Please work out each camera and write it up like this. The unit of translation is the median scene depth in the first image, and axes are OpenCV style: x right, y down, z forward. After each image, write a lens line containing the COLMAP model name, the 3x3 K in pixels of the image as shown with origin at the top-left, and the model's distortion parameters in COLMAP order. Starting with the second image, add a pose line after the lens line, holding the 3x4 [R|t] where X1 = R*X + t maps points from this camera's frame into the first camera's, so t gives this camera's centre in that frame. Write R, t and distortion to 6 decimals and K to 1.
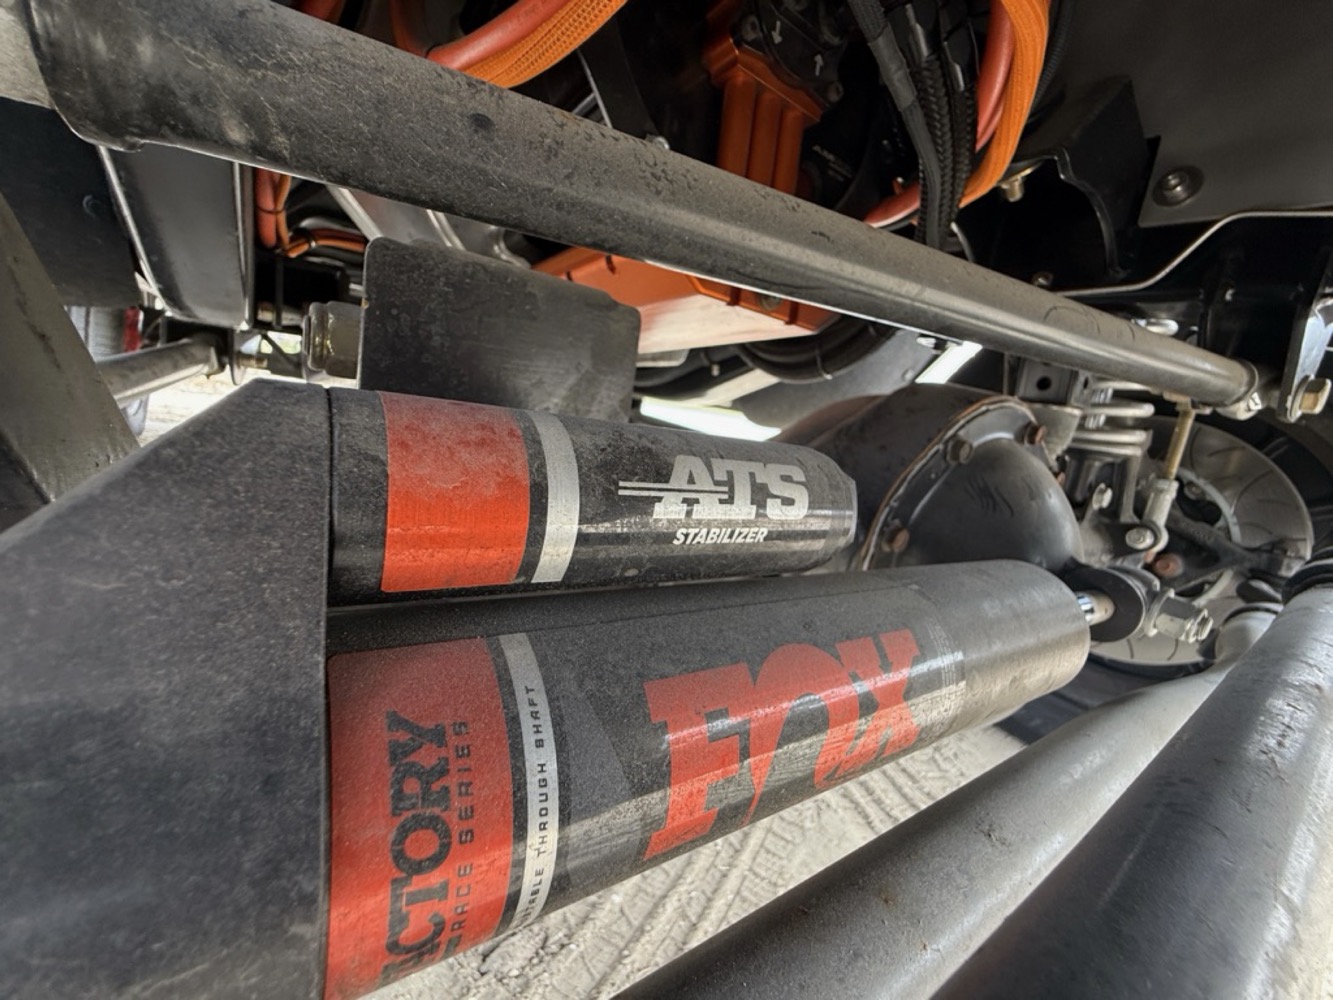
lens RADIAL K [[551.3, 0, 666.5], [0, 551.3, 500.0], [0, 0, 1]] dist [0.001303, -0.000269]
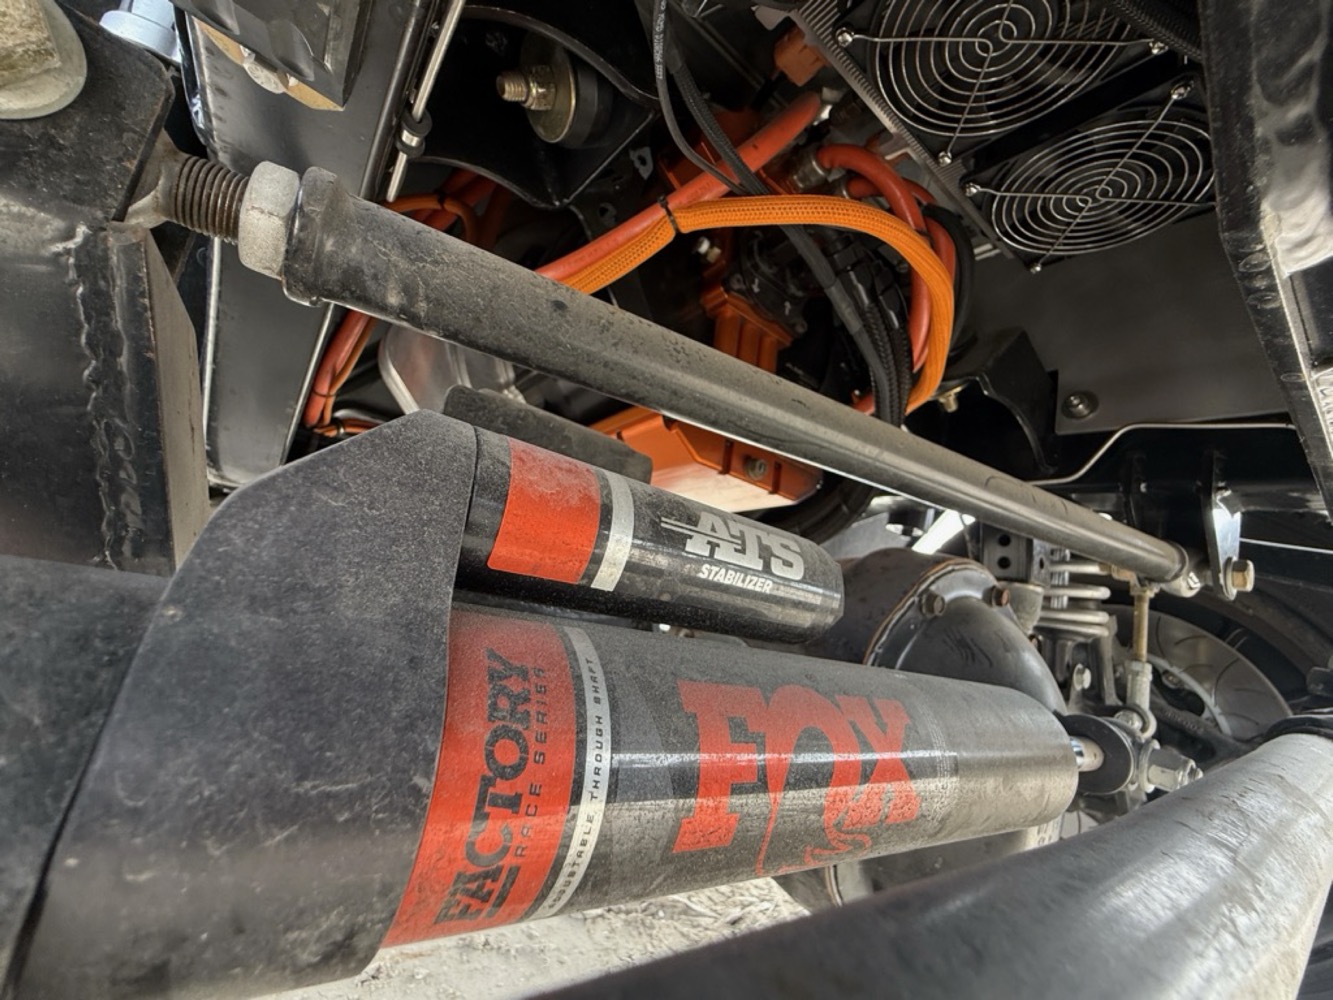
lens RADIAL K [[547.1, 0, 664.8], [0, 547.1, 499.4], [0, 0, 1]] dist [0.001235, 0.000095]
pose [[0.998905, 0.040825, 0.022857, -0.038940], [-0.030573, 0.939334, -0.341639, 0.131194], [-0.035418, 0.340566, 0.939553, -0.083570]]
